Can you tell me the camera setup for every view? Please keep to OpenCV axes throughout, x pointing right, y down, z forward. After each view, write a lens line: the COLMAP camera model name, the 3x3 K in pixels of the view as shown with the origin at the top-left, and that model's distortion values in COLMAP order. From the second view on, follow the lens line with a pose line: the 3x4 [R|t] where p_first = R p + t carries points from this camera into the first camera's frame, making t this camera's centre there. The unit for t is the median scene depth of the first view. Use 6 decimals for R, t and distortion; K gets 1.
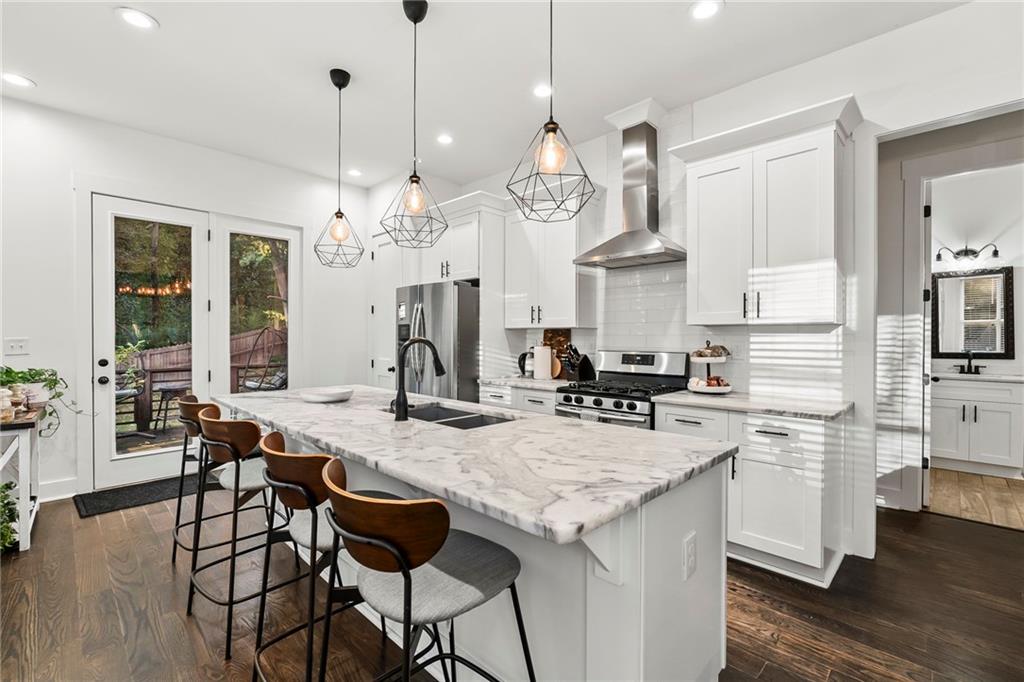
lens RADIAL K [[454.7, 0, 512.9], [0, 454.7, 337.8], [0, 0, 1]] dist [-0.002205, -0.000179]
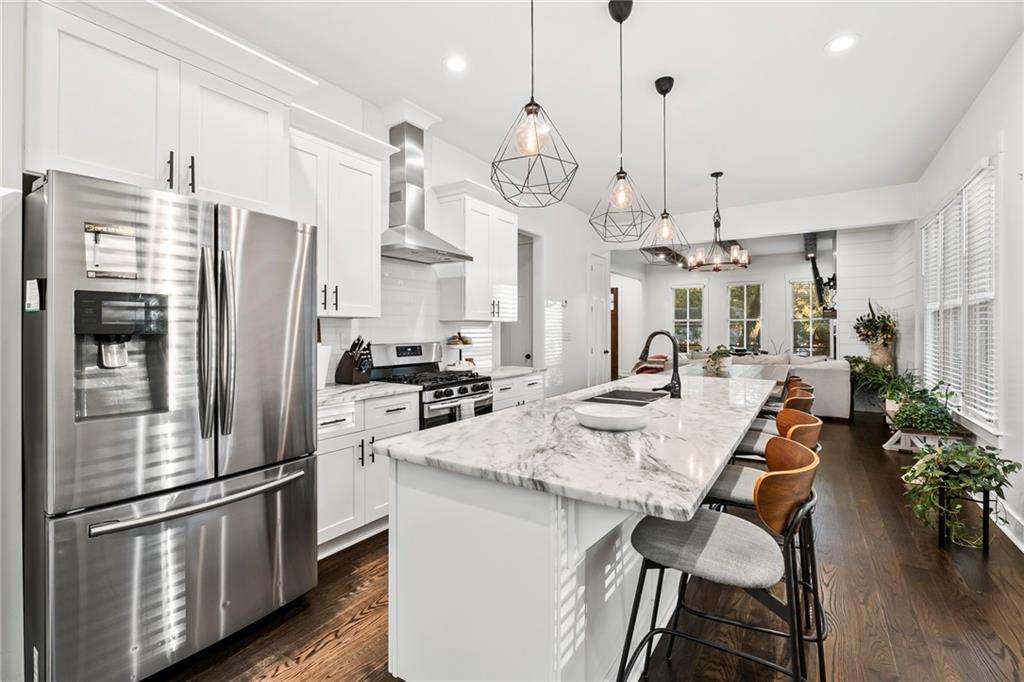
lens RADIAL K [[454.7, 0, 510.7], [0, 454.7, 332.8], [0, 0, 1]] dist [-0.002205, -0.000179]
pose [[-0.178489, -0.015129, 0.983826, -0.817295], [-0.010172, 0.999857, 0.013531, -0.009944], [-0.983889, -0.007593, -0.178617, 1.009725]]
